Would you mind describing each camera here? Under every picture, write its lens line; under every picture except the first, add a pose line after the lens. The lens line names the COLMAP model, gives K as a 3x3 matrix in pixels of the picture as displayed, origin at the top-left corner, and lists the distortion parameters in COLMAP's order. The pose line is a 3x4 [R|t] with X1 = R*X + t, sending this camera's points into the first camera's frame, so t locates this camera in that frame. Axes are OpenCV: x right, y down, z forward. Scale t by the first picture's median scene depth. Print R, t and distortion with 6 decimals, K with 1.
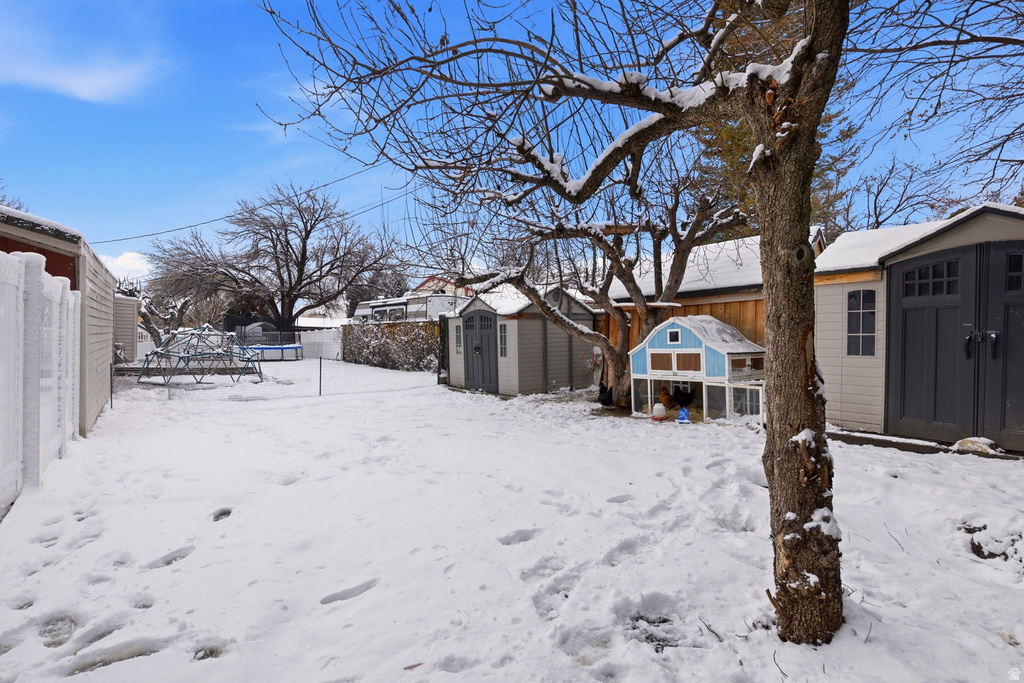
lens RADIAL K [[463.6, 0, 504.9], [0, 463.6, 345.2], [0, 0, 1]] dist [-0.000769, -0.000572]
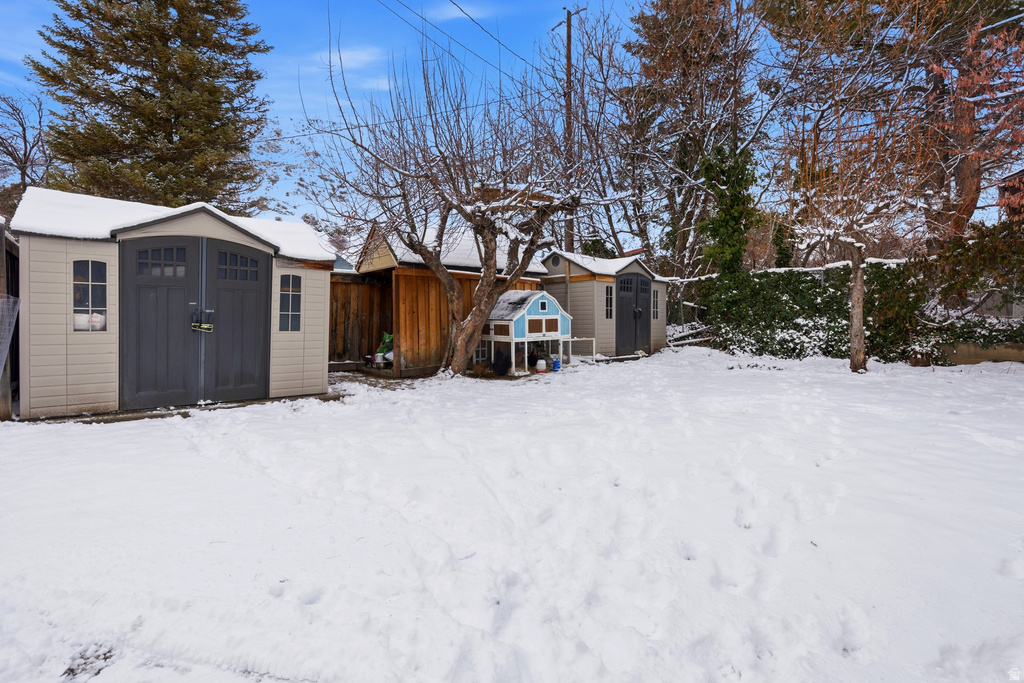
lens RADIAL K [[463.6, 0, 505.5], [0, 463.6, 331.8], [0, 0, 1]] dist [-0.000769, -0.000572]
pose [[-0.046766, -0.022834, 0.998645, -0.598241], [0.006679, 0.999709, 0.023171, 0.014324], [-0.998884, 0.007754, -0.046600, 0.759531]]
